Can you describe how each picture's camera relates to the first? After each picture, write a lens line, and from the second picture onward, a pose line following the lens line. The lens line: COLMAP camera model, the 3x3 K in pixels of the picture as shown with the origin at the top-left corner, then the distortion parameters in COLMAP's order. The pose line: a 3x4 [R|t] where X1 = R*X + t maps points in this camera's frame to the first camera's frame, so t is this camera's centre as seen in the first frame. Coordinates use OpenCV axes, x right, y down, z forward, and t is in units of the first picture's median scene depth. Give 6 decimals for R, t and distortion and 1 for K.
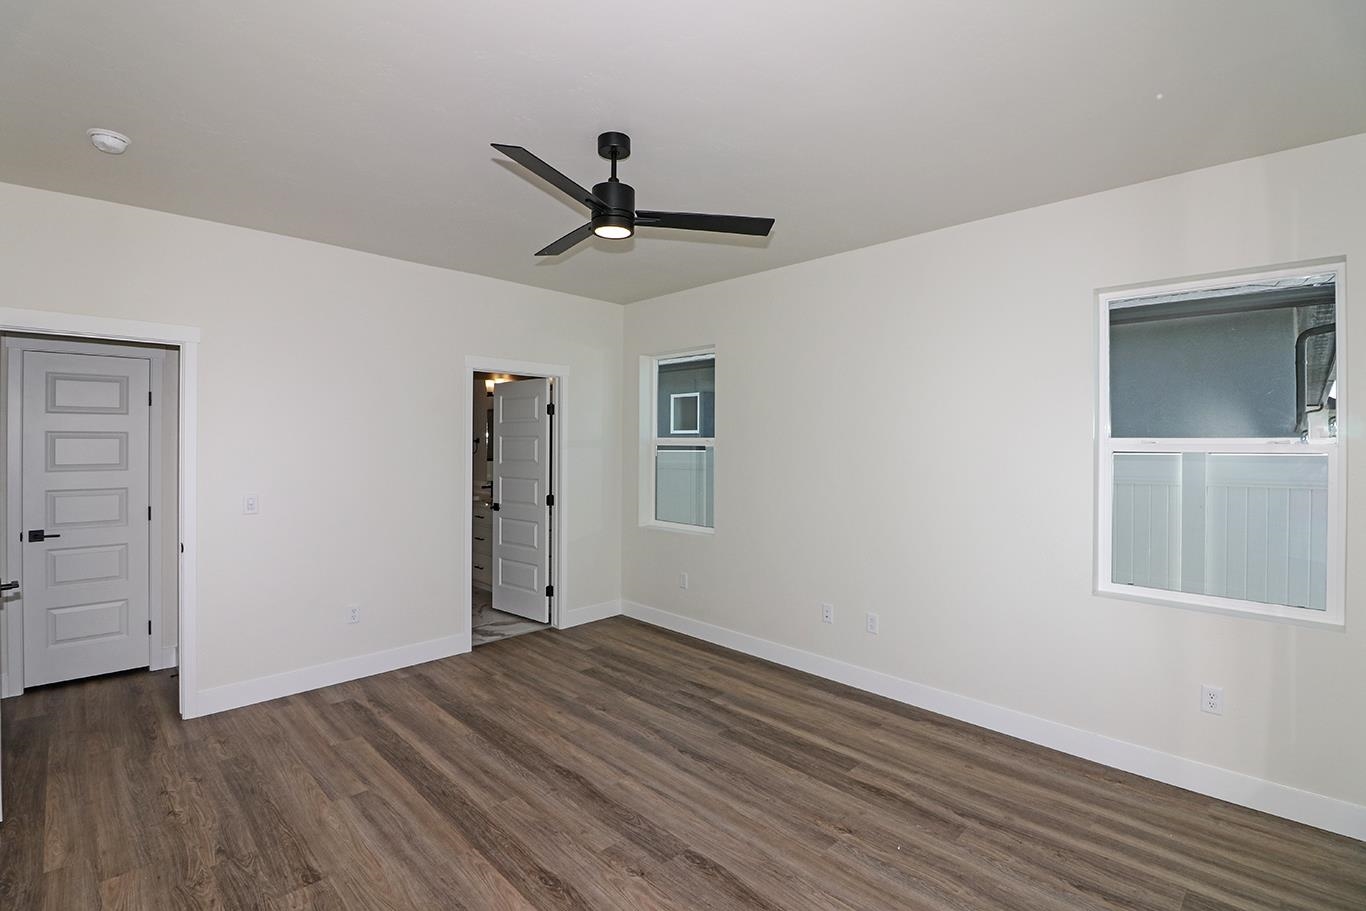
lens RADIAL K [[628.6, 0, 682.1], [0, 628.6, 462.0], [0, 0, 1]] dist [-0.004874, -0.010657]
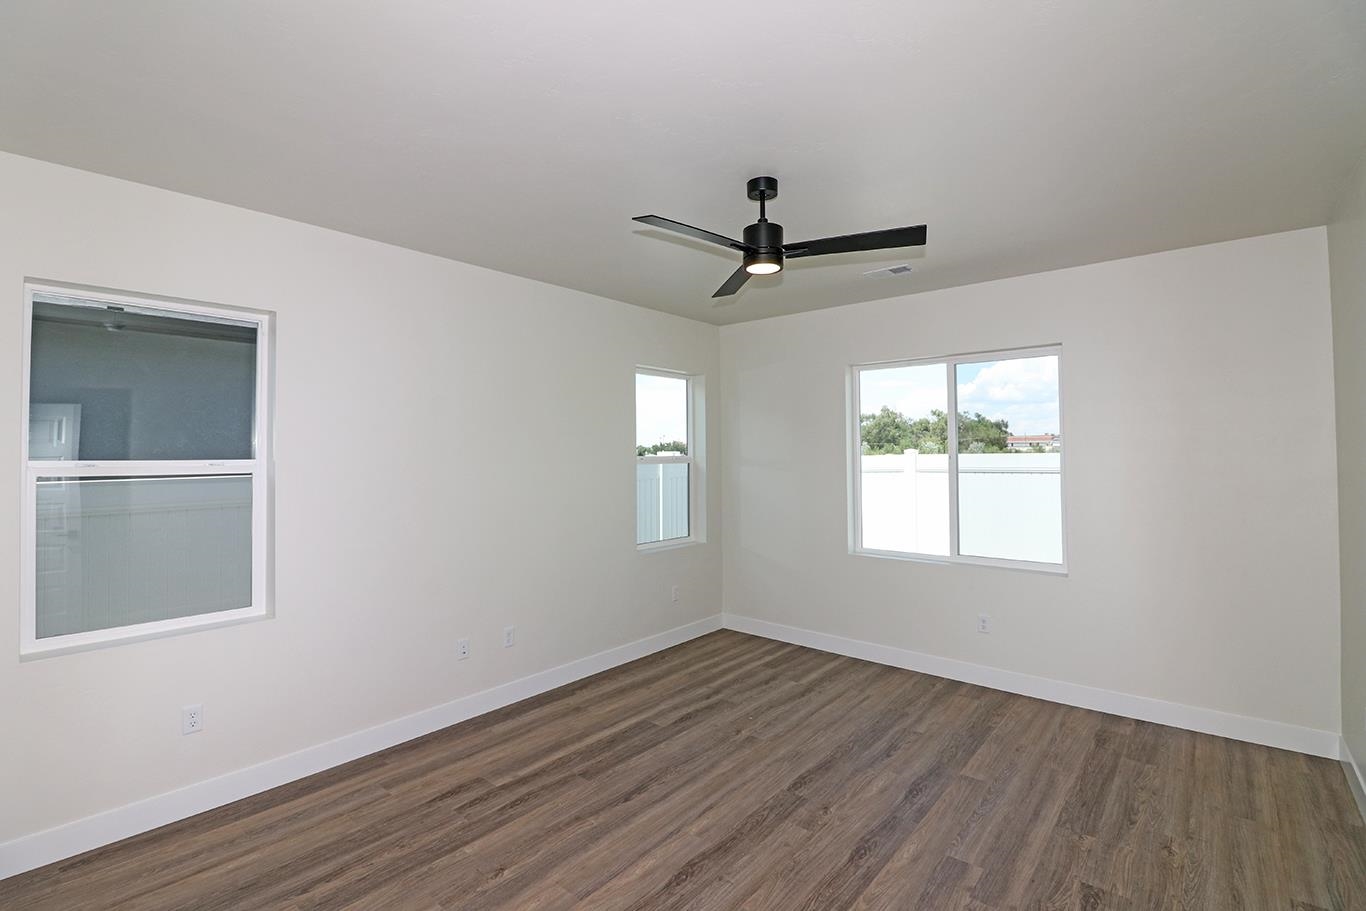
lens RADIAL K [[628.6, 0, 670.0], [0, 628.6, 458.5], [0, 0, 1]] dist [-0.004874, -0.010657]
pose [[-0.070170, -0.013312, 0.997446, -0.916589], [0.040436, 0.999051, 0.016178, -0.054659], [-0.996715, 0.041468, -0.069565, 0.975124]]
